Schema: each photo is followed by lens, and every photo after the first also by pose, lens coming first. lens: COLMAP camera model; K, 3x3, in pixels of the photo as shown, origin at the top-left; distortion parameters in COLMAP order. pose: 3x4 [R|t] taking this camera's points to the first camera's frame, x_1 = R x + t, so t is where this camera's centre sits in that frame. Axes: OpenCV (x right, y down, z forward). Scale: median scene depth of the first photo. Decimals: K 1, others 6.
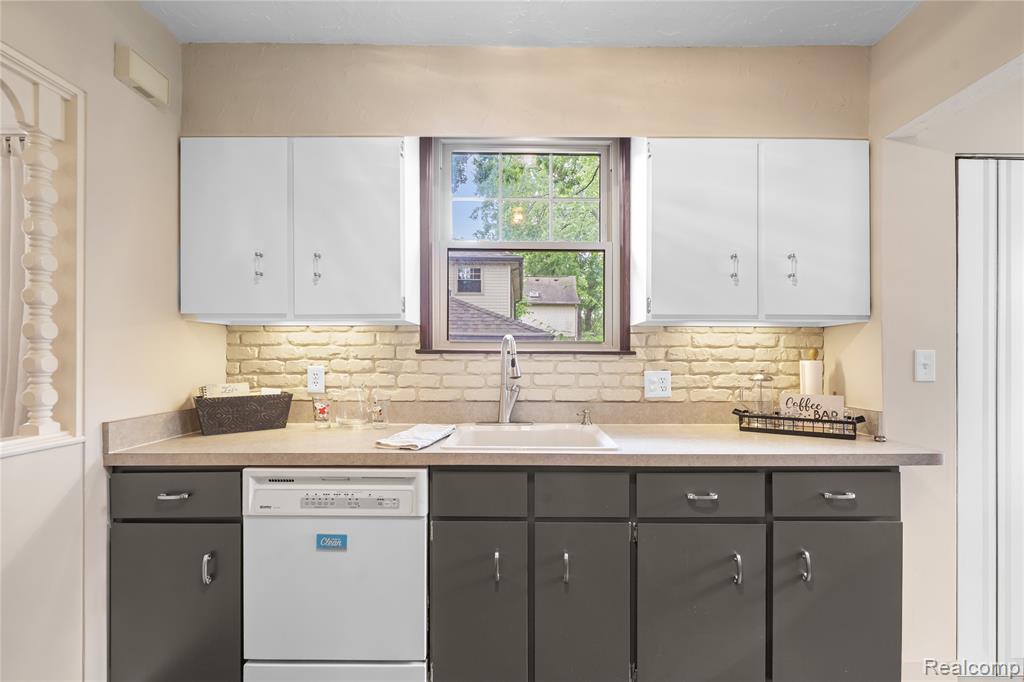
lens RADIAL K [[421.6, 0, 512.0], [0, 421.6, 348.9], [0, 0, 1]] dist [-0.015209, 0.000022]
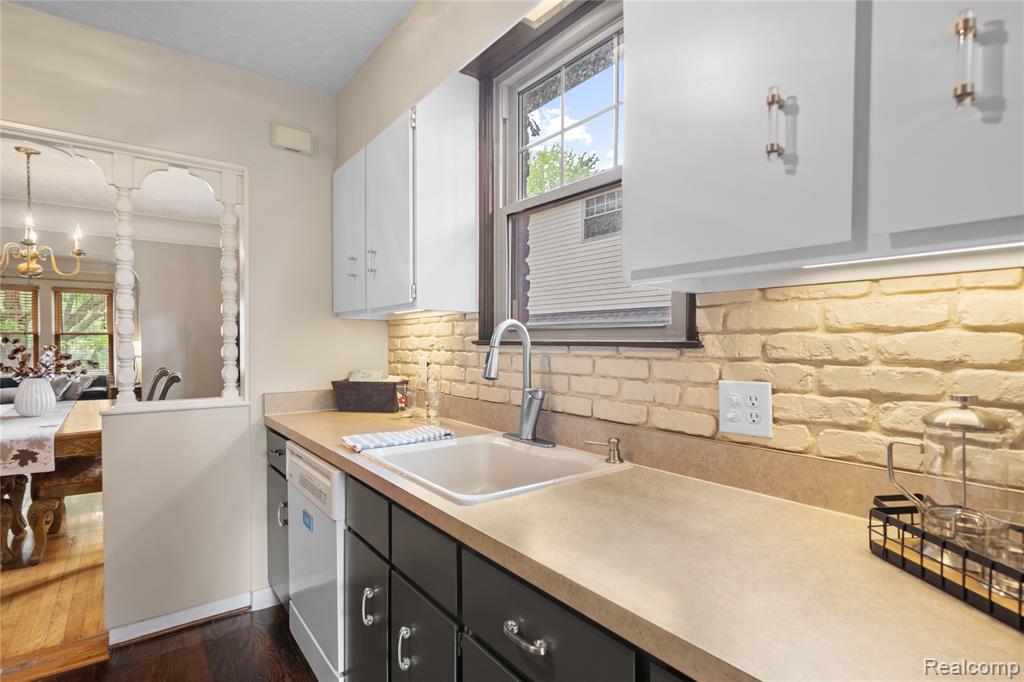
lens RADIAL K [[501.6, 0, 515.3], [0, 501.6, 342.5], [0, 0, 1]] dist [-0.001282, -0.000446]
pose [[0.618544, -0.001546, -0.785749, 0.638377], [0.011625, 0.999907, 0.007185, -0.000097], [0.785664, -0.013579, 0.618504, 0.427485]]
